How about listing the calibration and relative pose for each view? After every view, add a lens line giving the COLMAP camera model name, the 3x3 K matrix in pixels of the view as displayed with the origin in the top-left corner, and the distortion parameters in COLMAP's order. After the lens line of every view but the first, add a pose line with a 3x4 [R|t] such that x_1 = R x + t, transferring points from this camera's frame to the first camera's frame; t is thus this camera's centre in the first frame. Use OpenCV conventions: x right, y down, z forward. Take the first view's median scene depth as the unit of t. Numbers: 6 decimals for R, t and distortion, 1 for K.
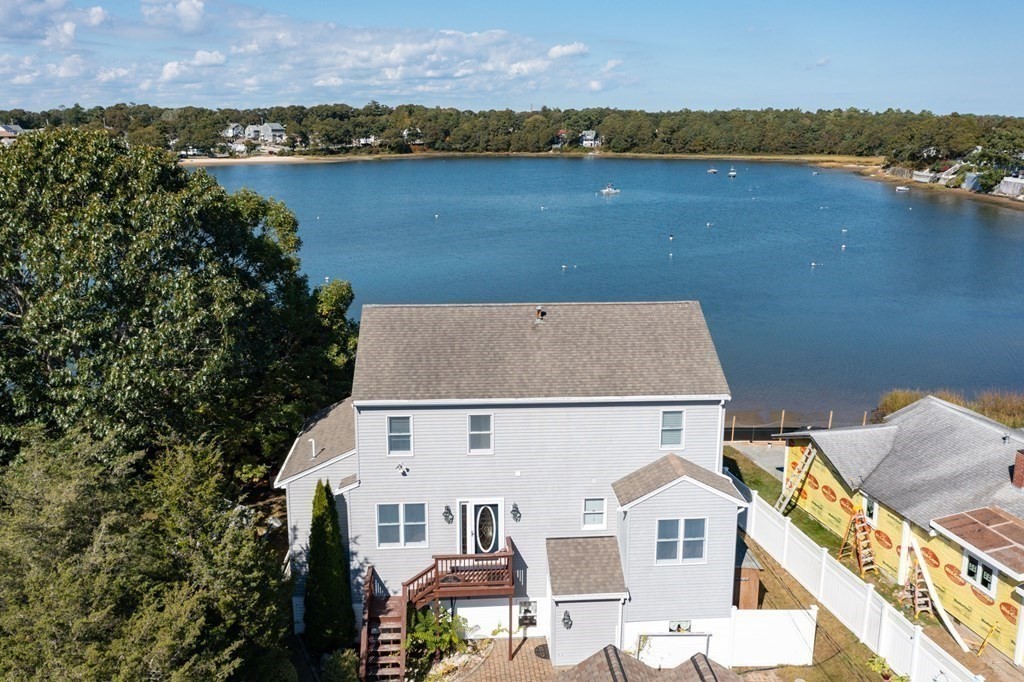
lens RADIAL K [[934.5, 0, 549.7], [0, 934.5, 309.3], [0, 0, 1]] dist [0.002668, -0.006686]
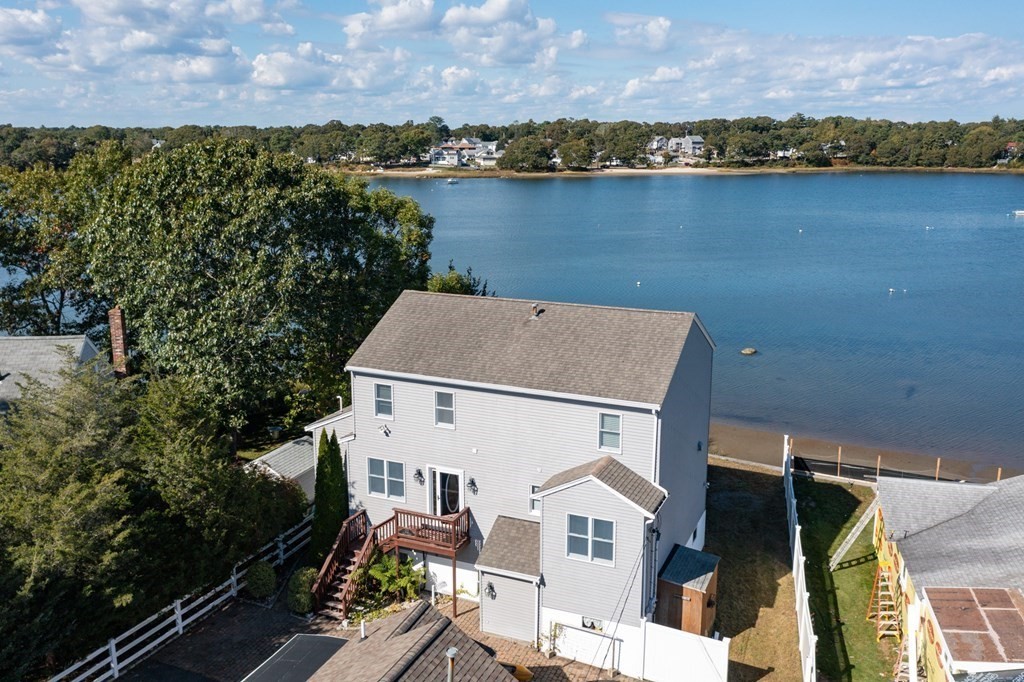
lens RADIAL K [[934.5, 0, 514.8], [0, 934.5, 315.8], [0, 0, 1]] dist [0.002668, -0.006686]
pose [[0.872716, 0.090134, -0.479835, 0.068032], [-0.093297, 0.995488, 0.017310, -0.000830], [0.479230, 0.029660, 0.877188, 0.006574]]
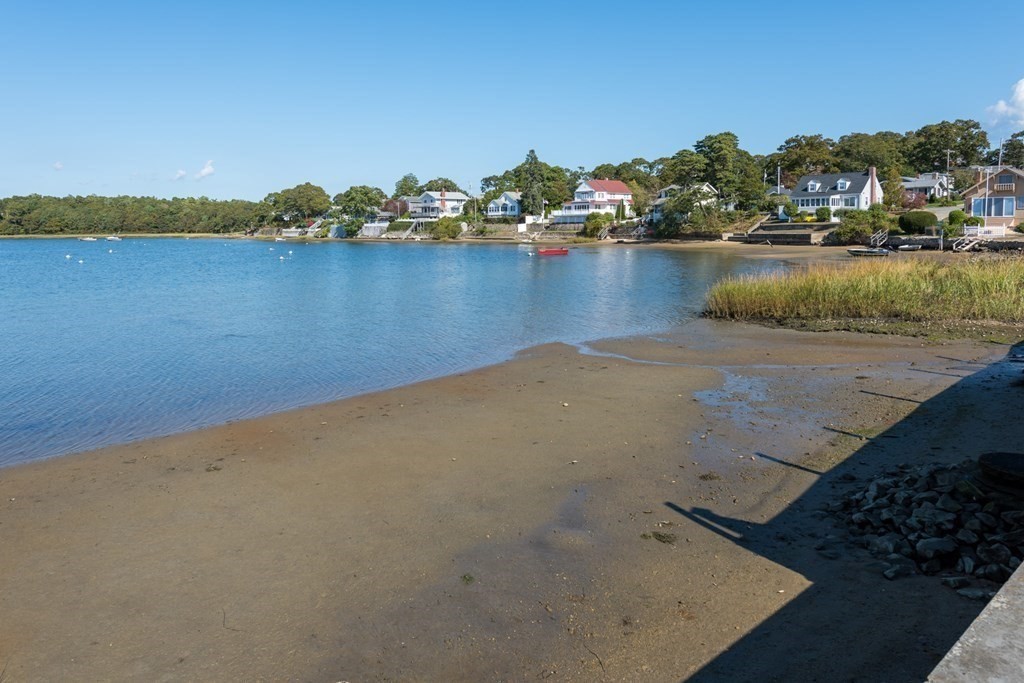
lens RADIAL K [[674.3, 0, 518.1], [0, 674.3, 263.7], [0, 0, 1]] dist [0.015542, -0.015701]
pose [[0.713755, -0.049349, 0.698655, 0.001480], [0.158984, 0.982892, -0.092994, 0.025418], [-0.682113, 0.177450, 0.709389, 0.214729]]
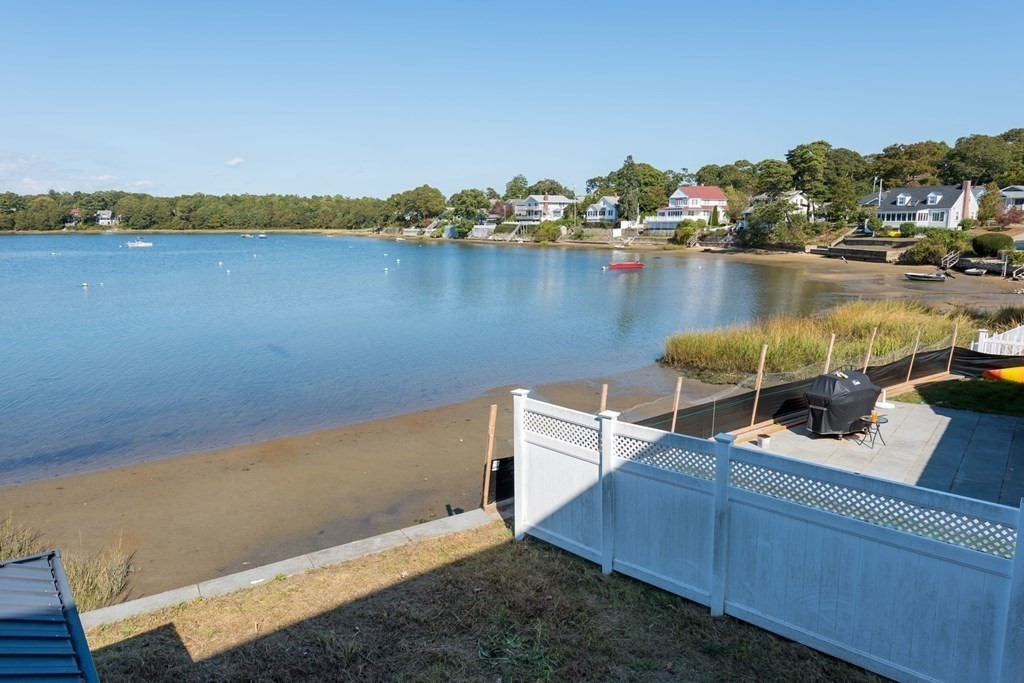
lens RADIAL K [[655.1, 0, 521.4], [0, 655.1, 324.4], [0, 0, 1]] dist [0.021438, -0.017725]
pose [[0.824003, -0.098331, 0.557988, 0.001586], [0.126912, 0.991834, -0.012630, 0.019344], [-0.552189, 0.081223, 0.829753, 0.177039]]
